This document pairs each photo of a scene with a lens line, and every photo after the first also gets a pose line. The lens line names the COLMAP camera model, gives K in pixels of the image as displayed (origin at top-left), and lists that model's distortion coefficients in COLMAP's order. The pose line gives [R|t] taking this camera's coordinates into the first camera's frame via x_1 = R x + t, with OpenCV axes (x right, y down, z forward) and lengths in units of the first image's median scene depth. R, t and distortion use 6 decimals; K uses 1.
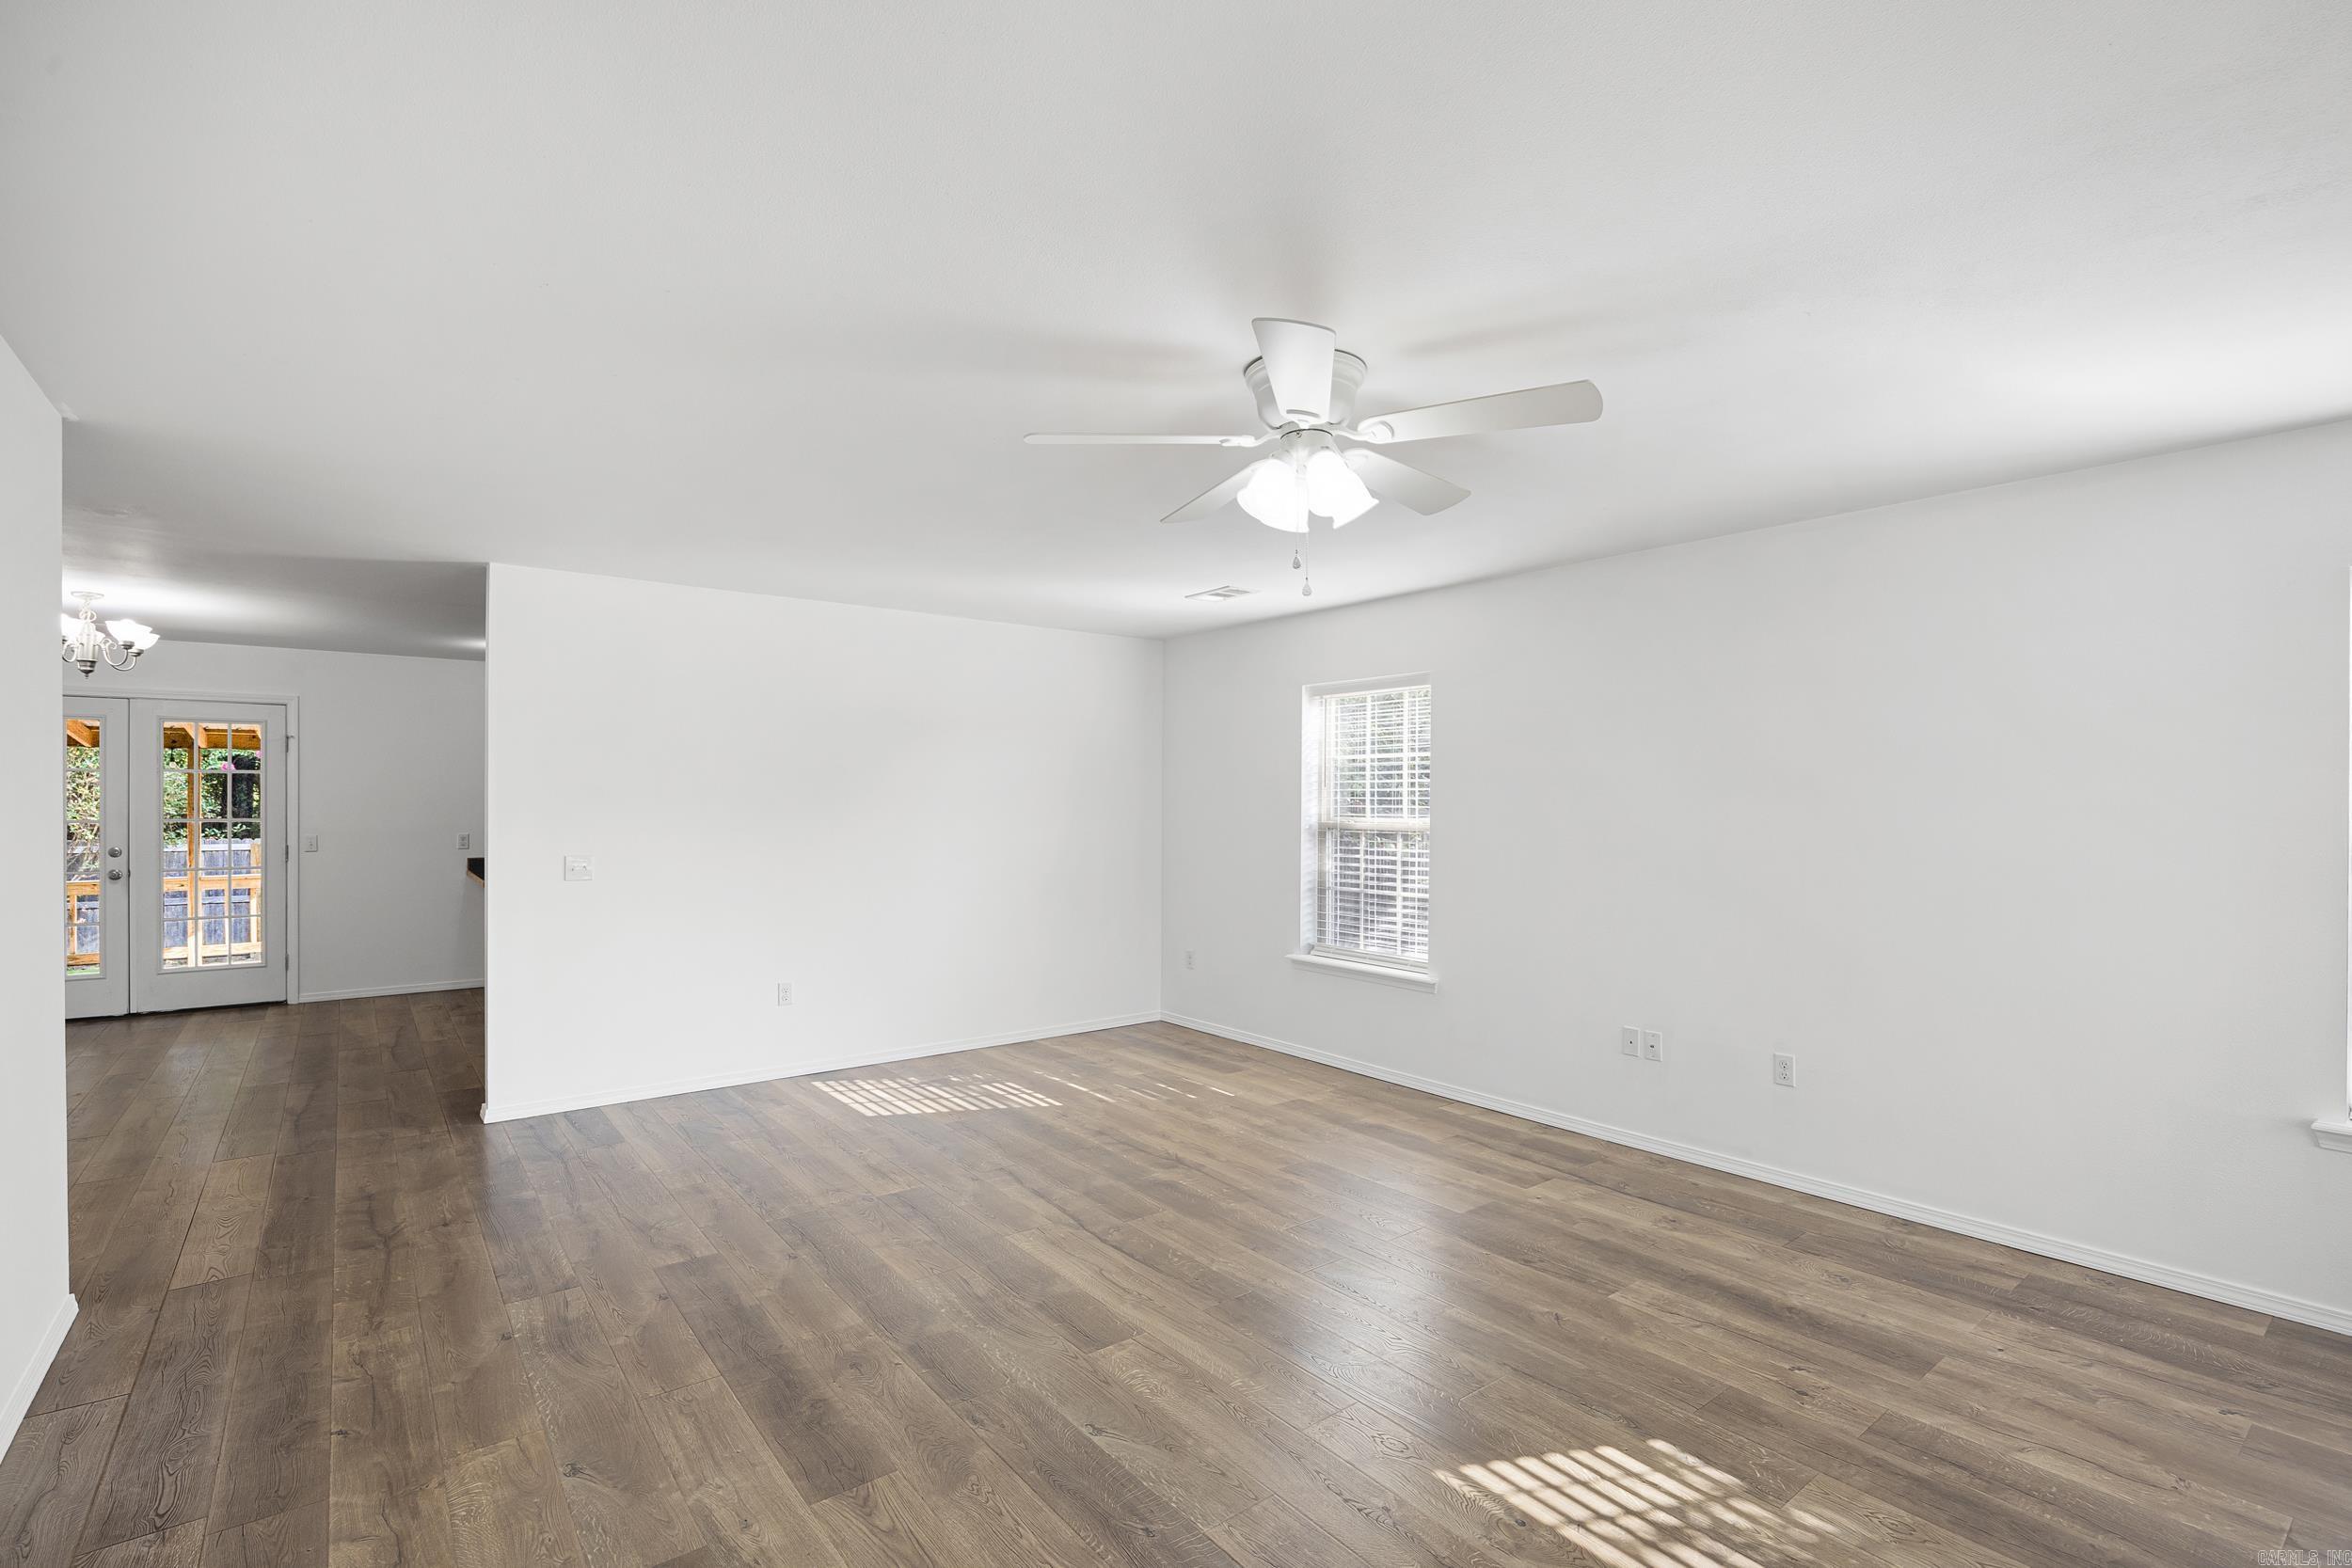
lens RADIAL K [[1080.8, 0, 1176.5], [0, 1080.8, 791.1], [0, 0, 1]] dist [-0.004325, 0.000411]
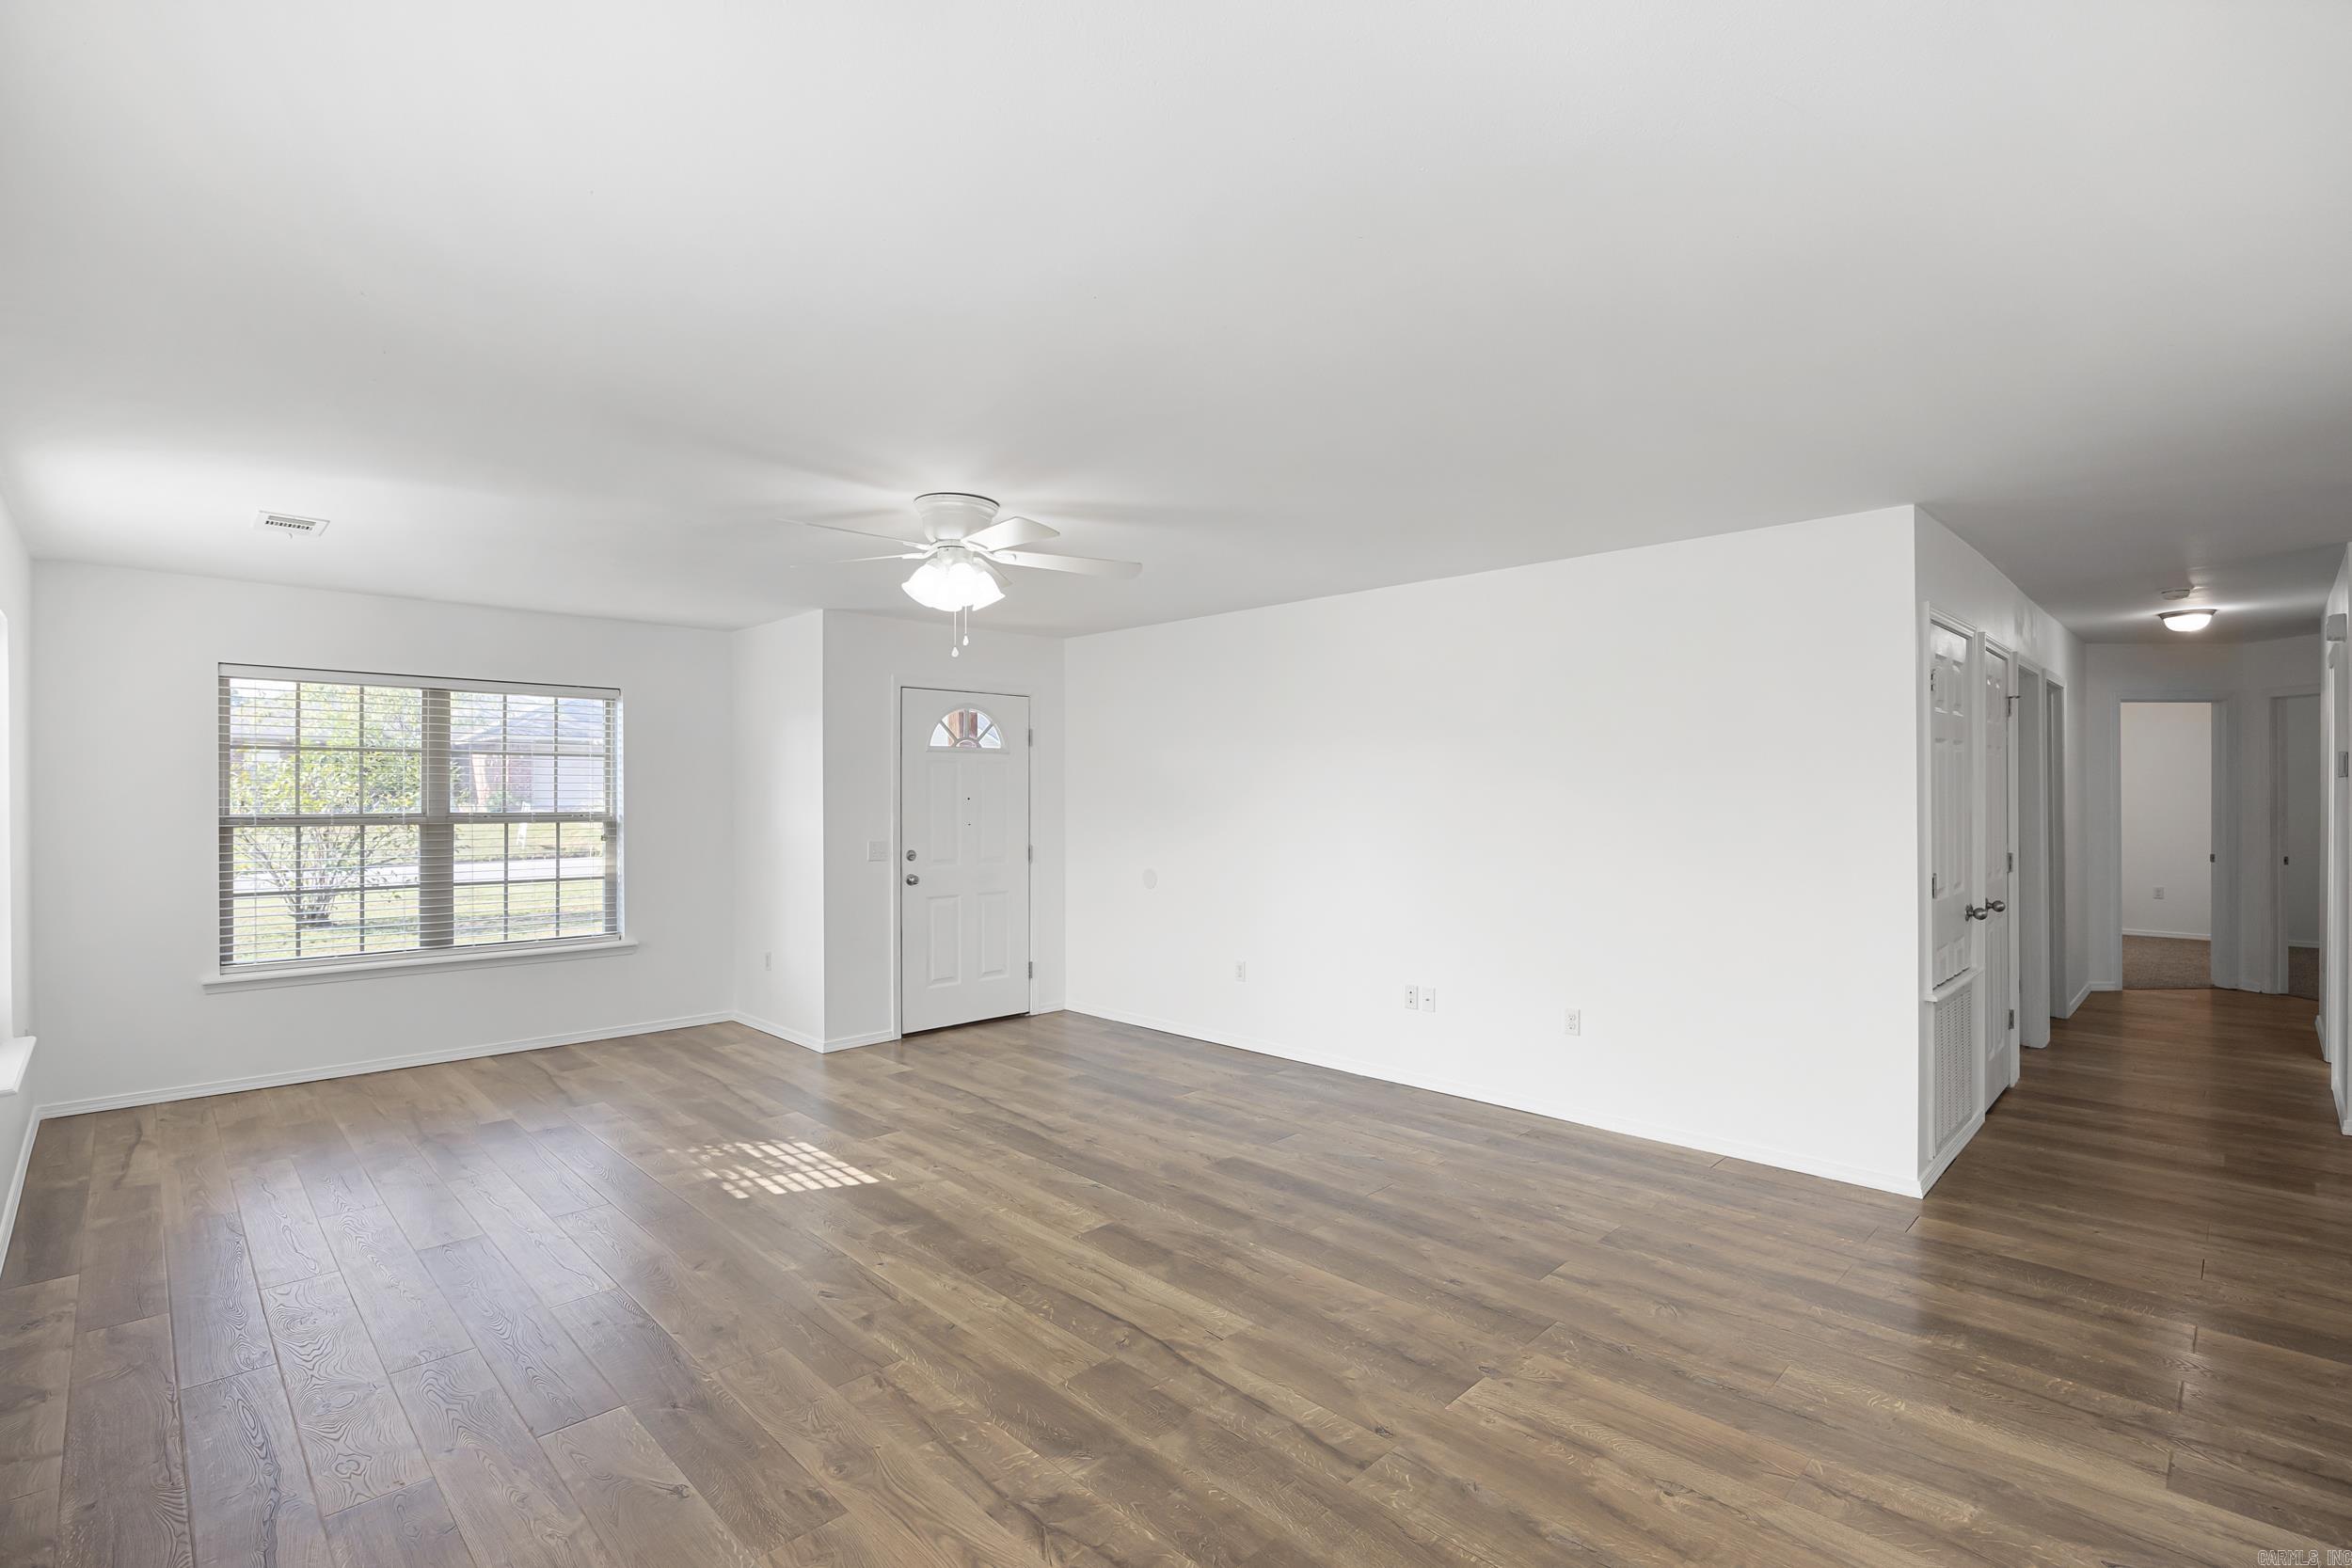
lens RADIAL K [[1080.8, 0, 1175.2], [0, 1080.8, 788.0], [0, 0, 1]] dist [-0.004325, 0.000411]
pose [[-0.993105, 0.001261, -0.117222, -0.003498], [0.002221, 0.999965, -0.008063, 0.009006], [0.117208, -0.008268, -0.993073, 2.017234]]
